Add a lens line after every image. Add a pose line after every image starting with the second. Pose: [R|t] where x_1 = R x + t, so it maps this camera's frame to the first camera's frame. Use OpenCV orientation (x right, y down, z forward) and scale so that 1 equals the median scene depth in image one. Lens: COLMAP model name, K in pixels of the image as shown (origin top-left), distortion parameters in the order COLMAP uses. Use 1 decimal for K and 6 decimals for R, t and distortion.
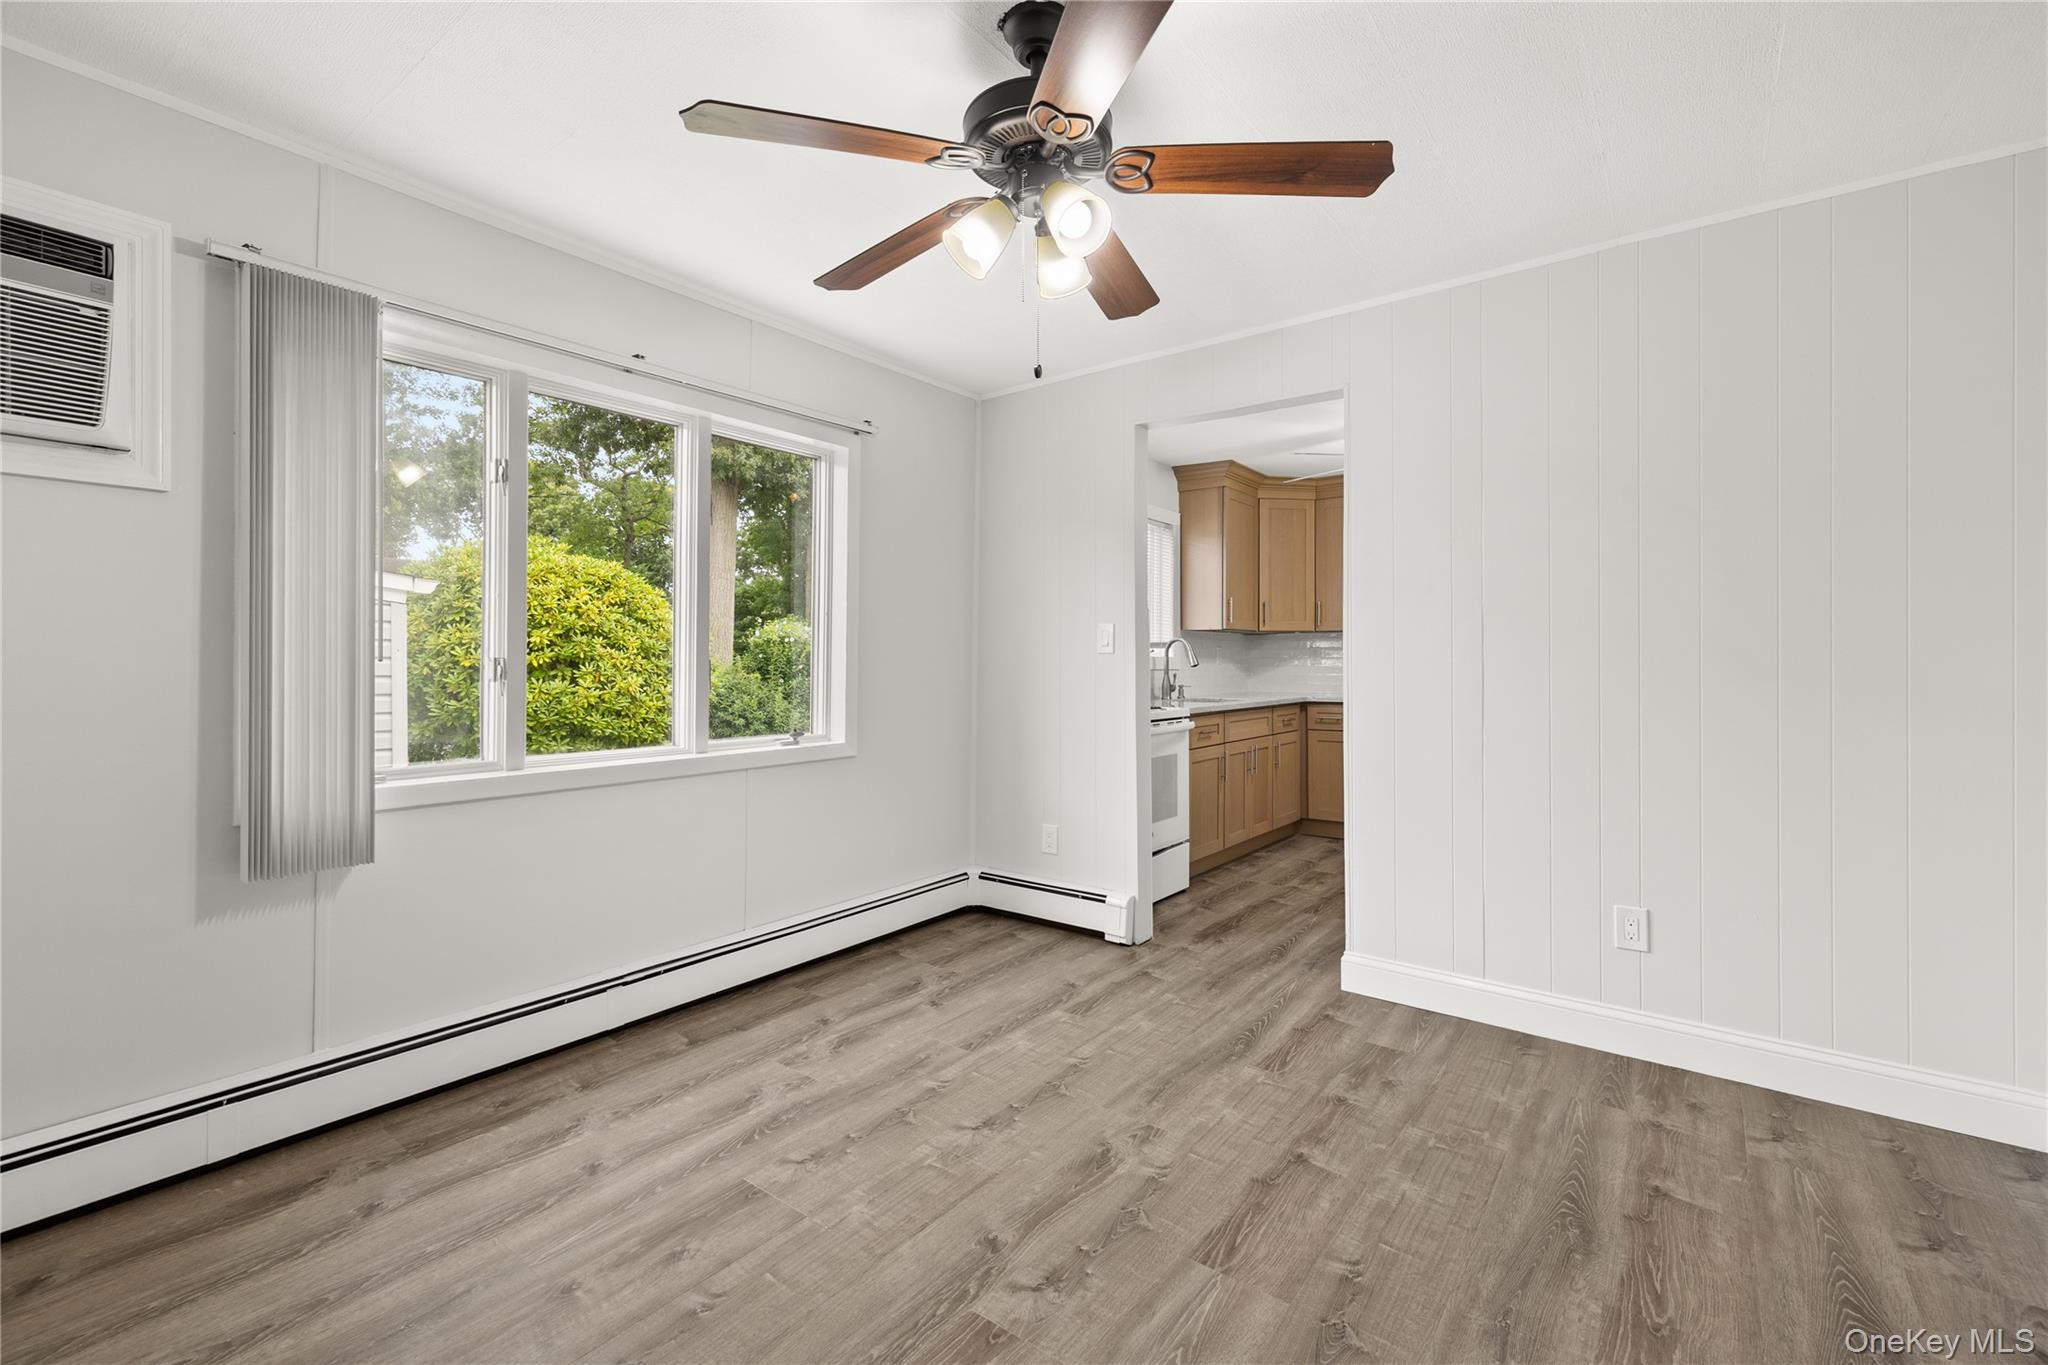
lens RADIAL K [[879.2, 0, 1034.7], [0, 879.2, 674.8], [0, 0, 1]] dist [0.004053, -0.000556]
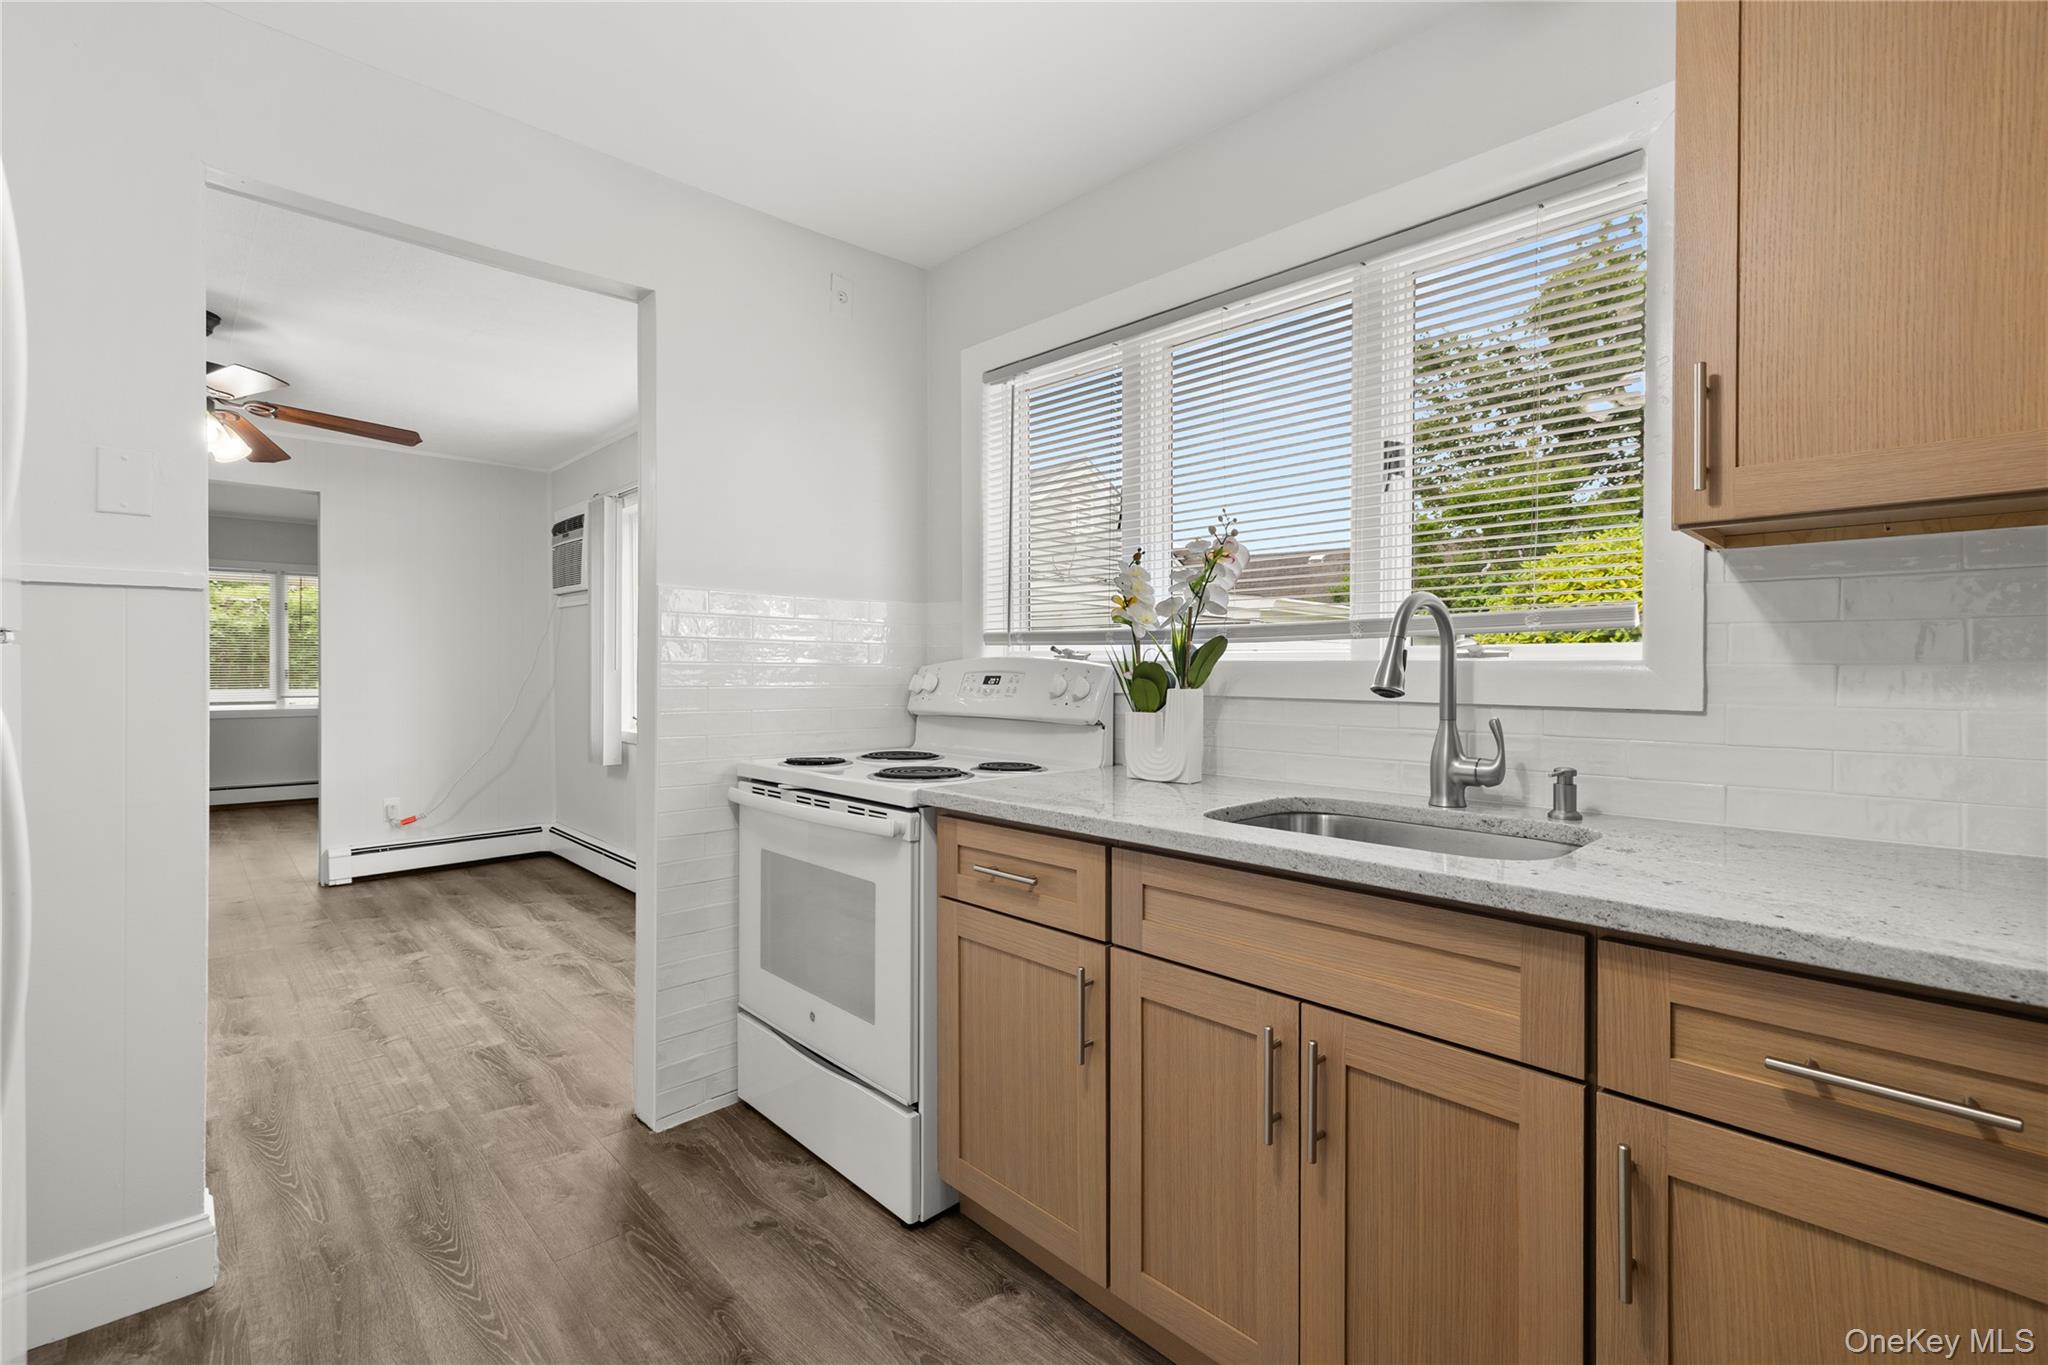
lens RADIAL K [[879.2, 0, 1037.2], [0, 879.2, 664.9], [0, 0, 1]] dist [0.004053, -0.000556]
pose [[-0.149039, -0.010589, -0.988775, 0.813905], [-0.024003, 0.999687, -0.007088, -0.033938], [0.988540, 0.022677, -0.149246, 1.555225]]
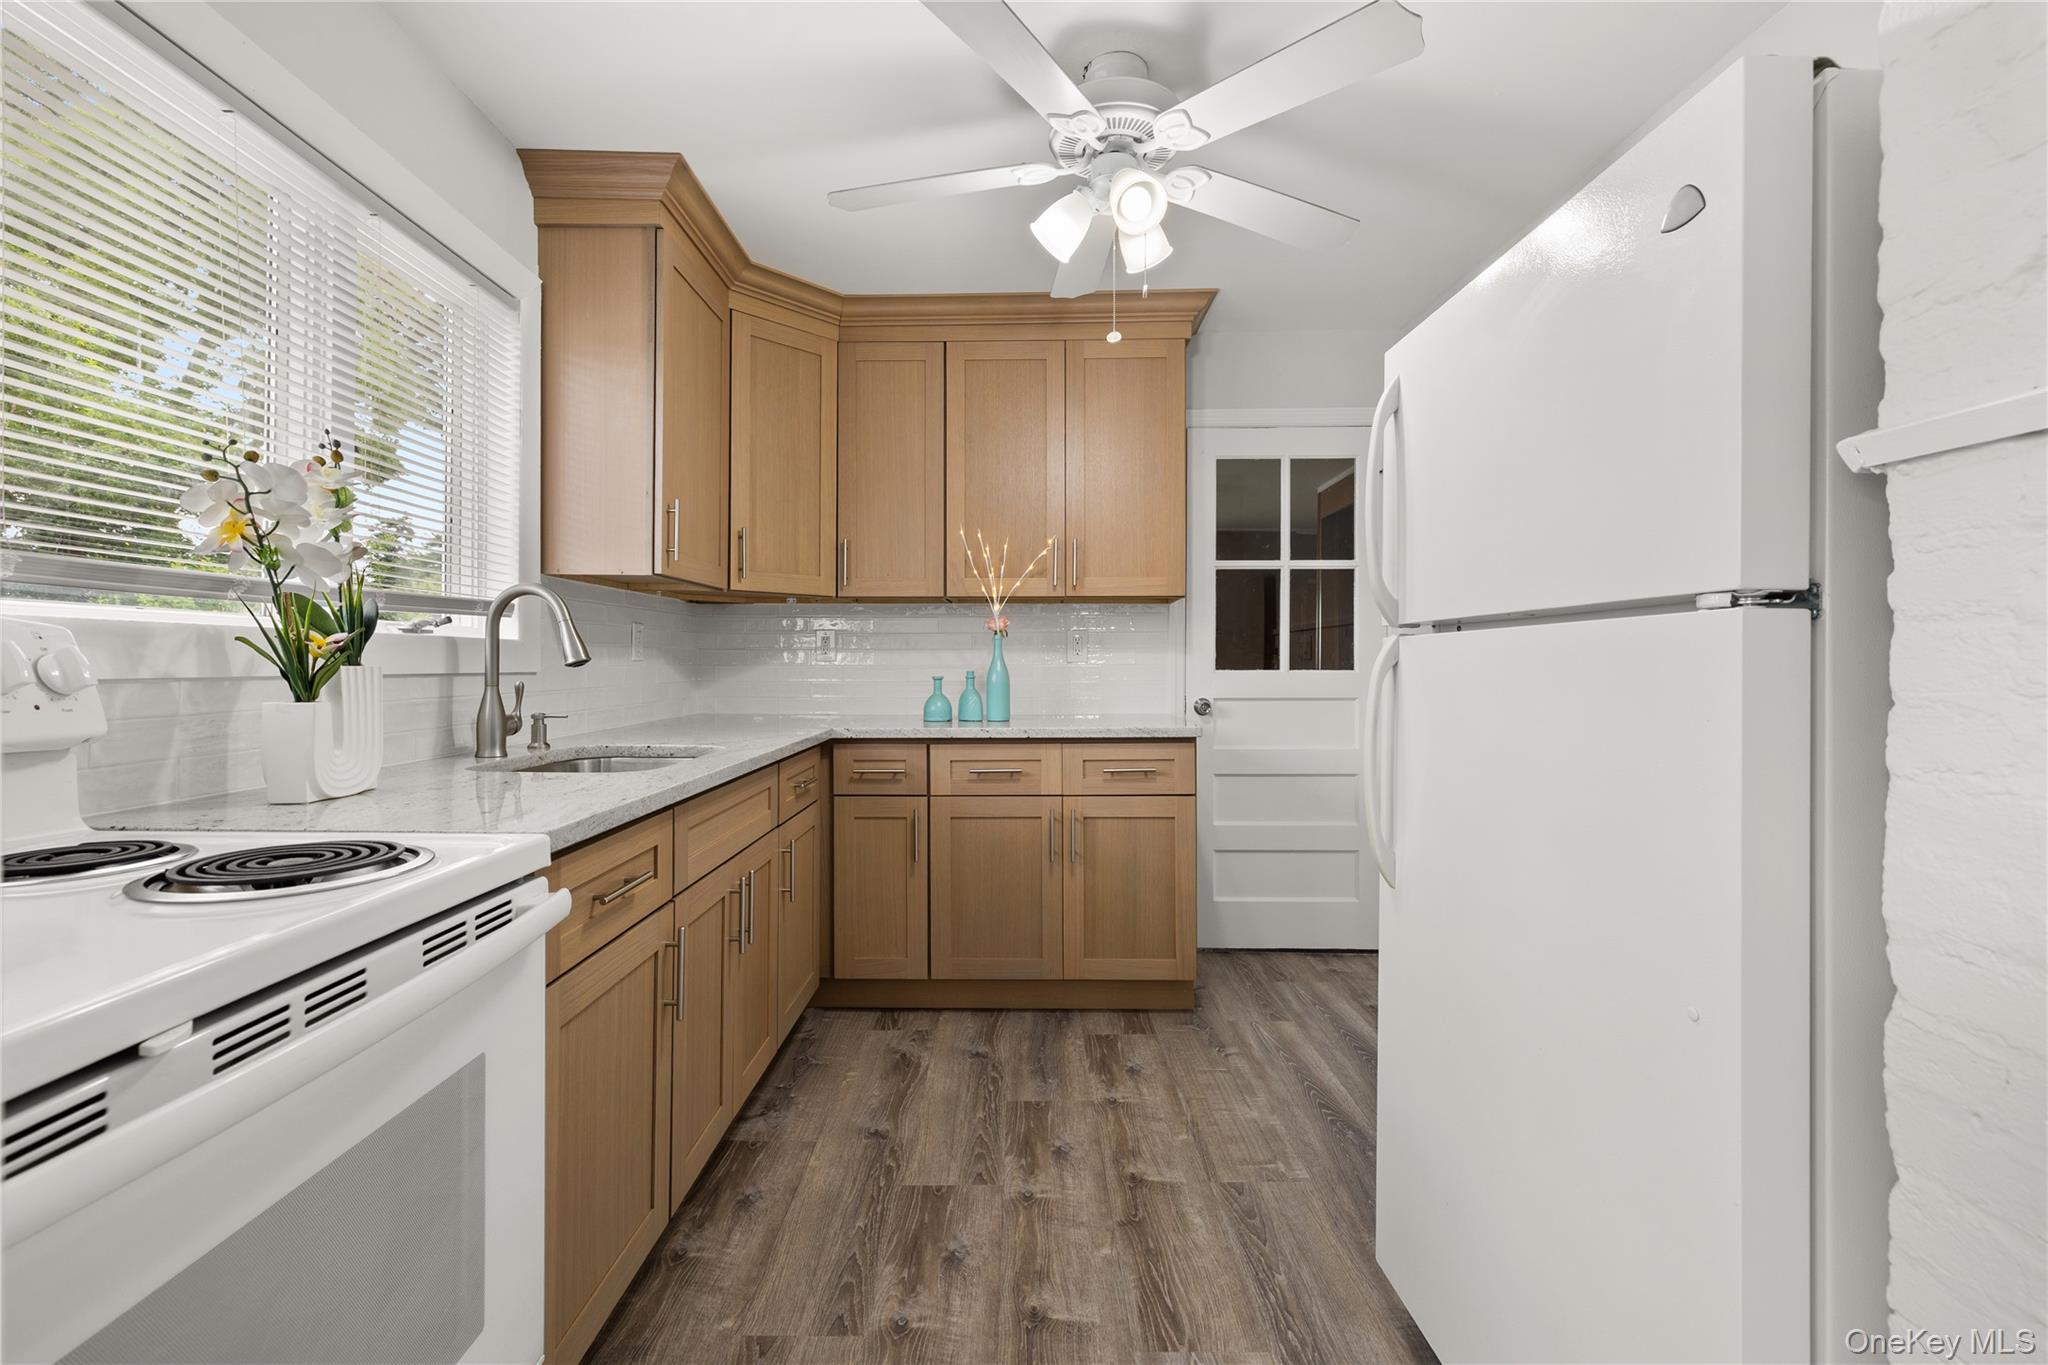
lens RADIAL K [[879.2, 0, 1015.6], [0, 879.2, 664.0], [0, 0, 1]] dist [0.004053, -0.000556]
pose [[0.803416, 0.008137, 0.595362, 0.203264], [-0.002524, 0.999944, -0.010262, -0.012677], [-0.595412, 0.006742, 0.803392, 1.098364]]
